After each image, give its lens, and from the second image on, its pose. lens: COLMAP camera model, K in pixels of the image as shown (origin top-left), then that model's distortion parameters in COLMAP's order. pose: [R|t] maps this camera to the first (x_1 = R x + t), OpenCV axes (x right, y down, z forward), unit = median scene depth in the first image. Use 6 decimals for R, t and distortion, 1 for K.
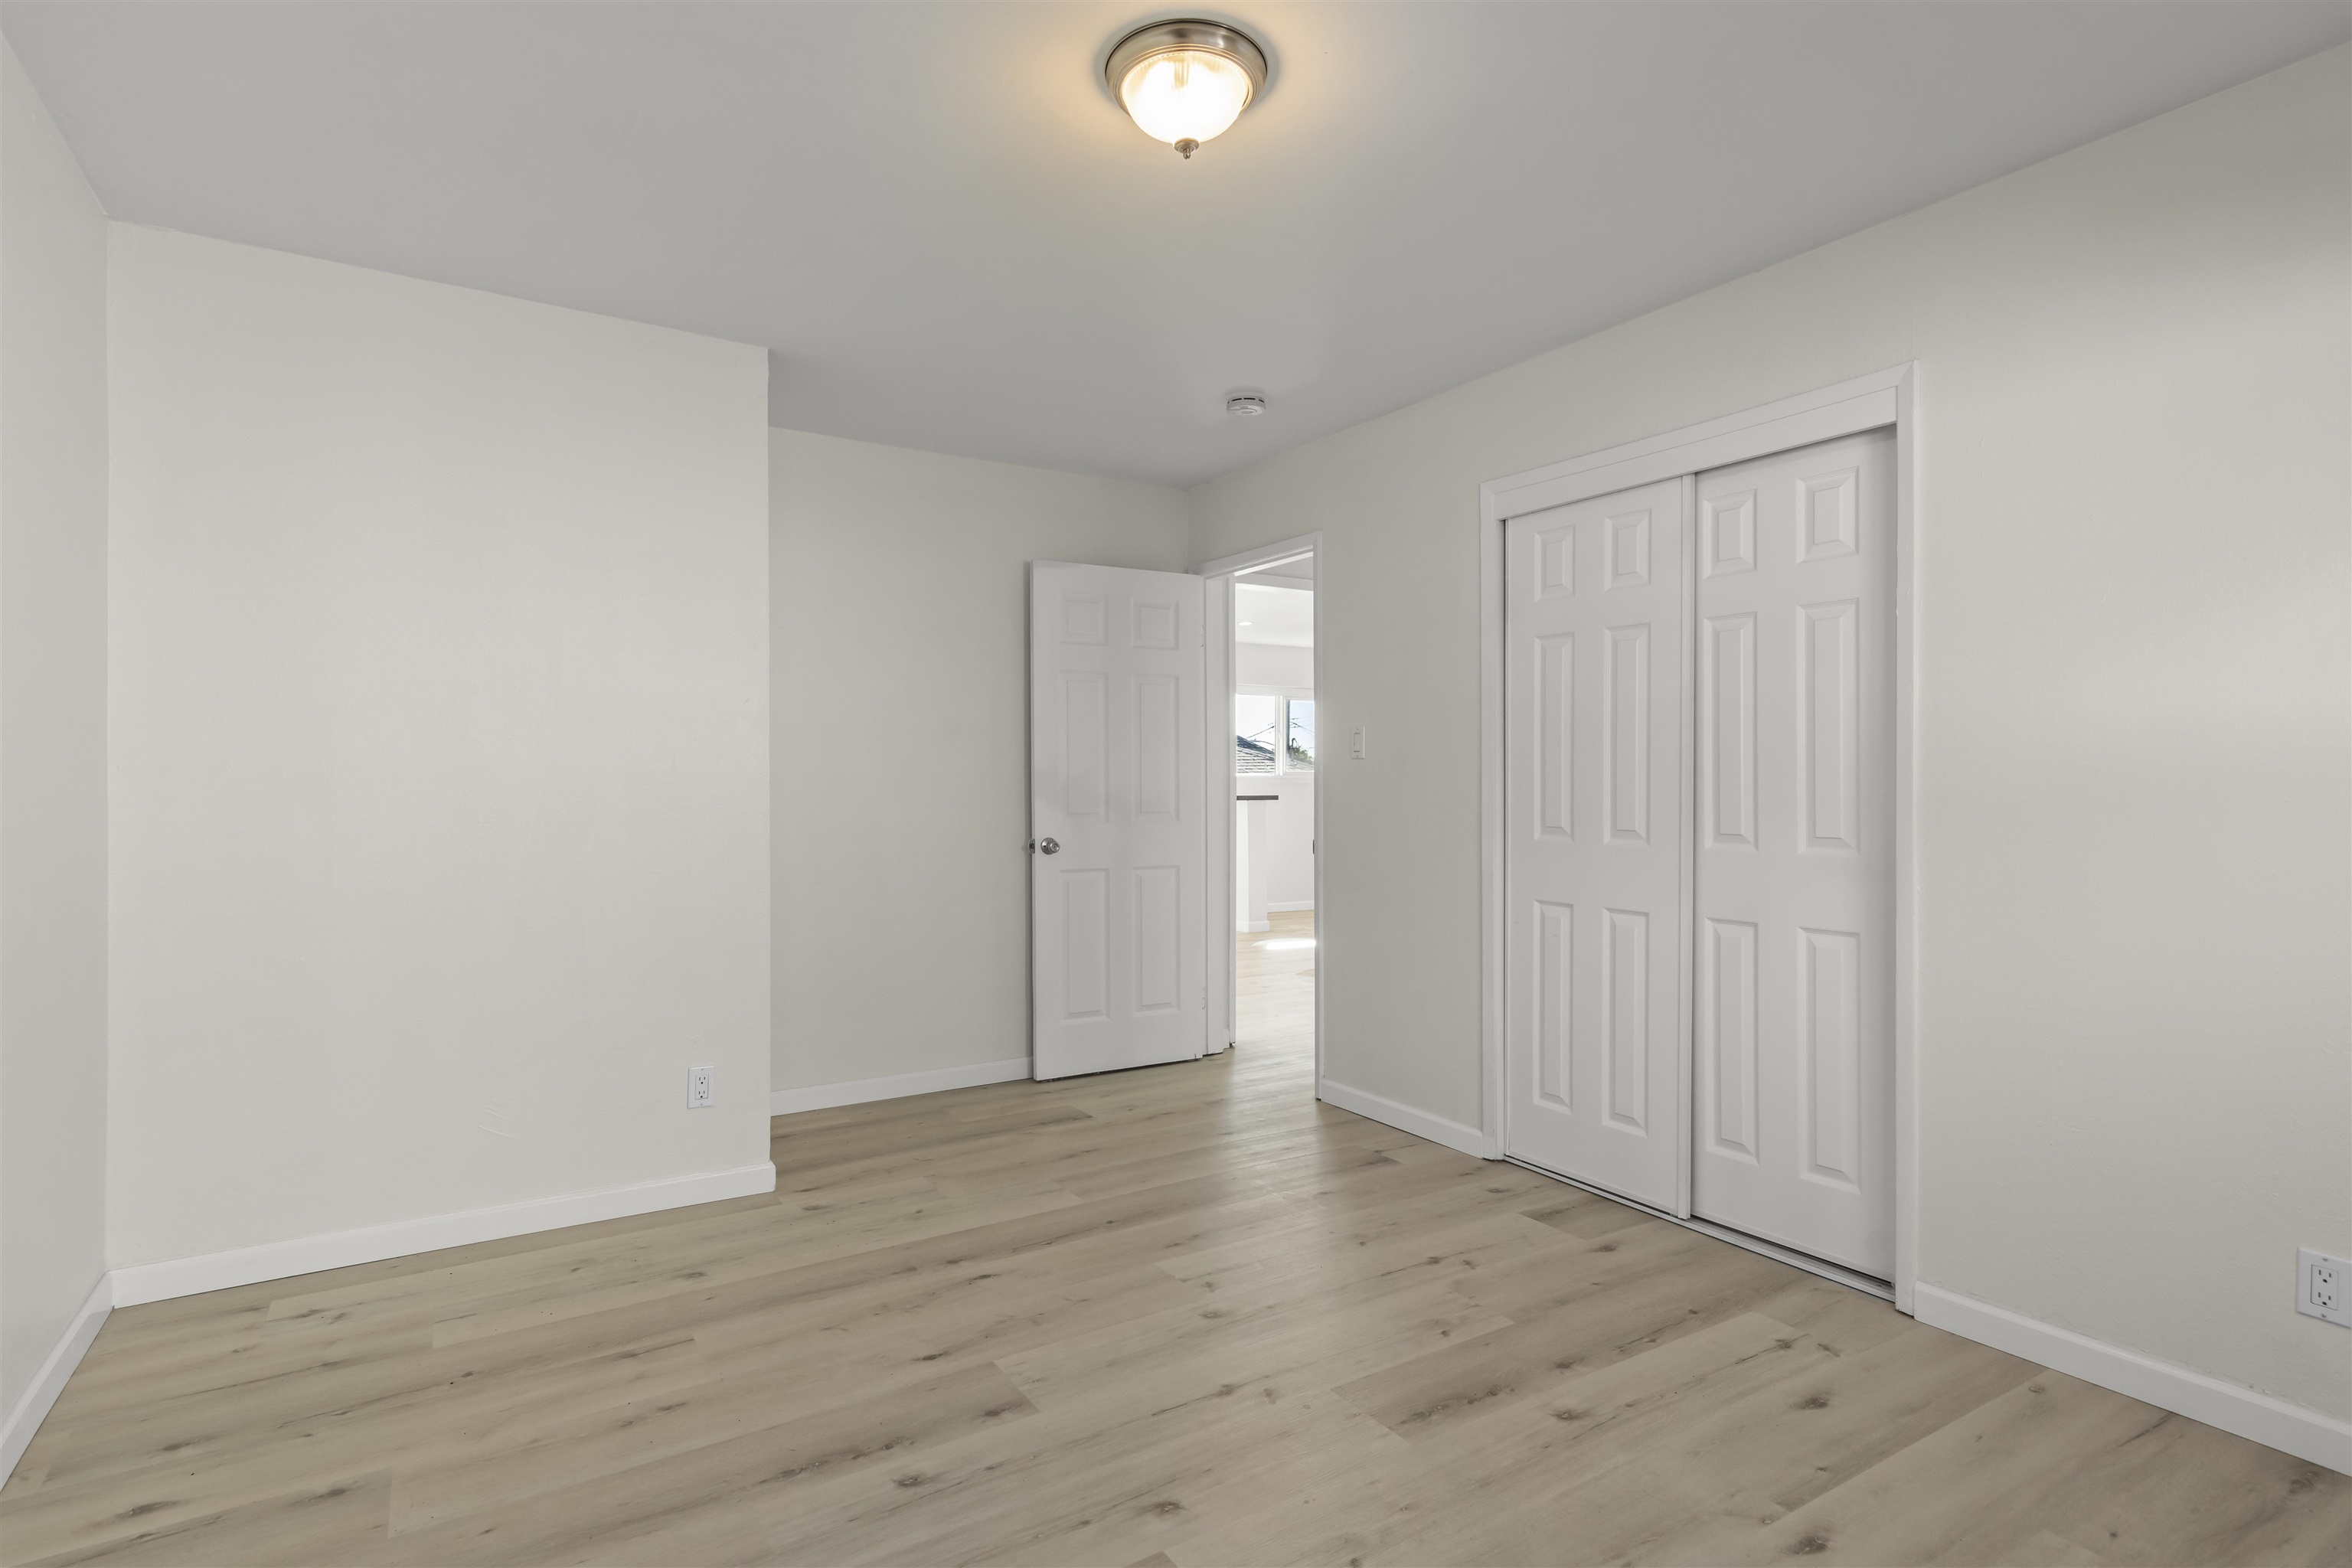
lens RADIAL K [[1225.9, 0, 1173.6], [0, 1225.9, 792.6], [0, 0, 1]] dist [-0.020736, -0.000895]
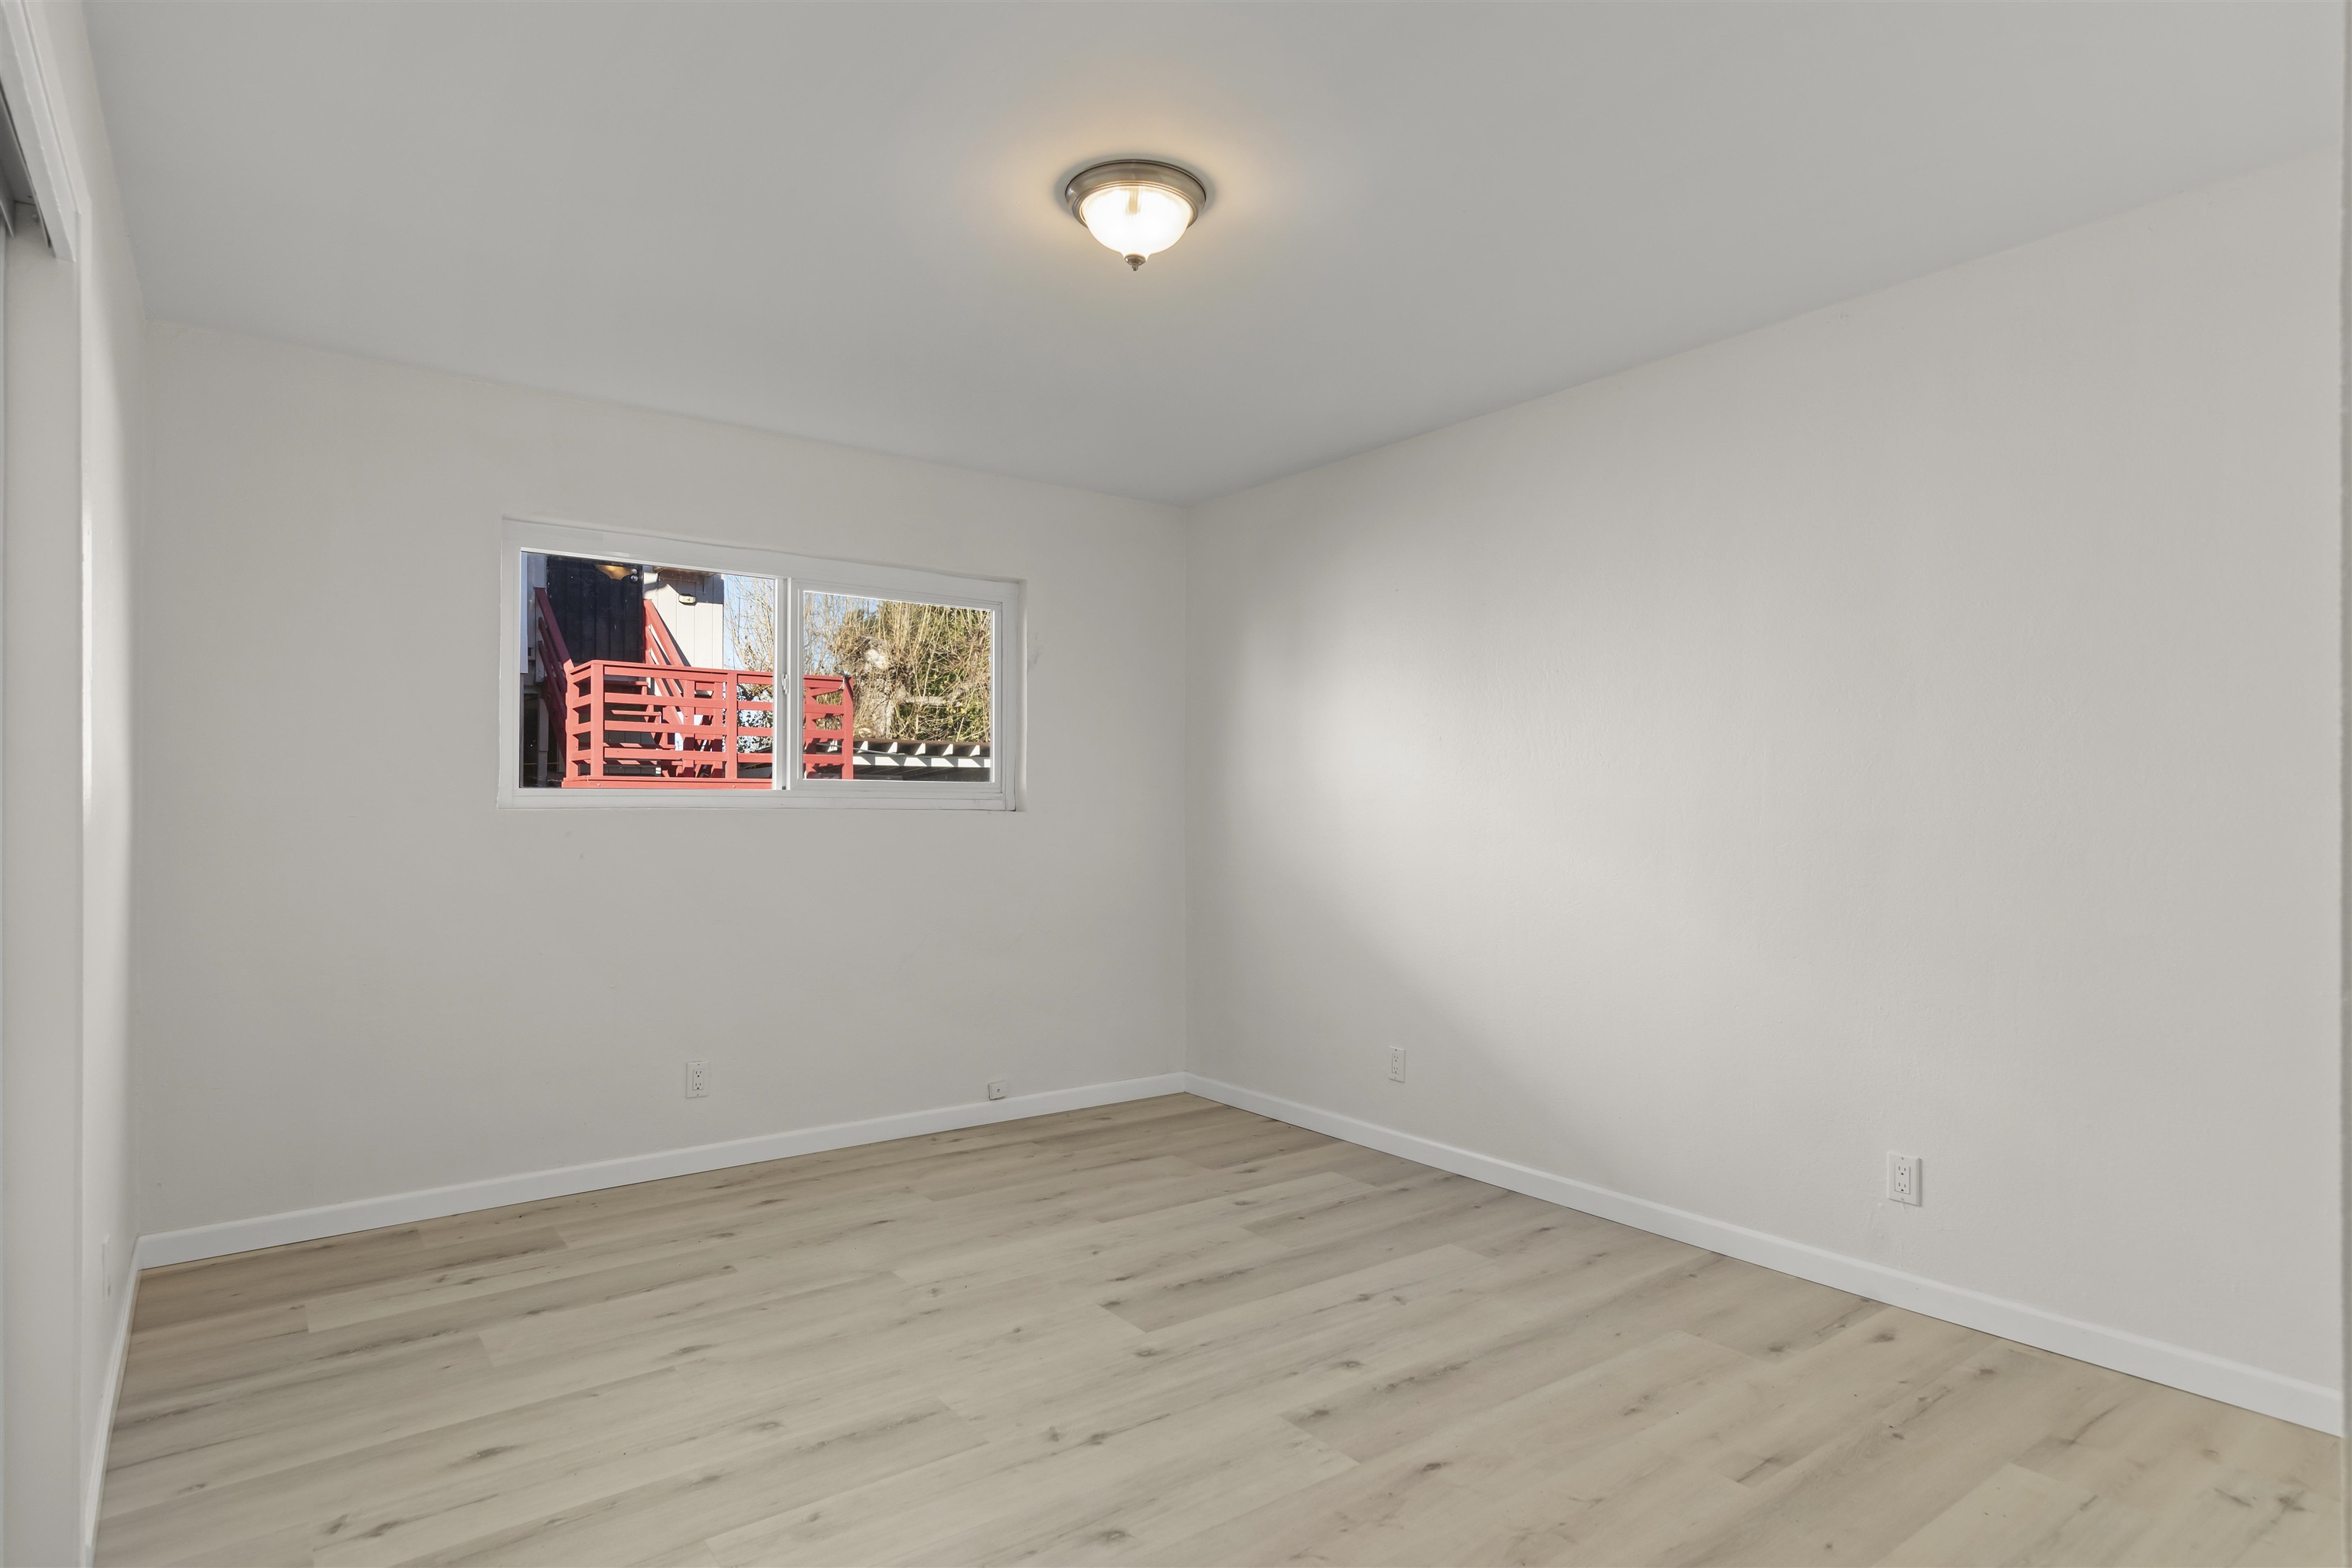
lens RADIAL K [[1293.1, 0, 1173.3], [0, 1293.1, 794.5], [0, 0, 1]] dist [0.001647, 0.000276]
pose [[-0.996875, -0.000440, -0.078996, 0.065532], [0.000142, 0.999973, -0.007359, -0.014929], [0.078997, -0.007348, -0.996848, 2.057543]]
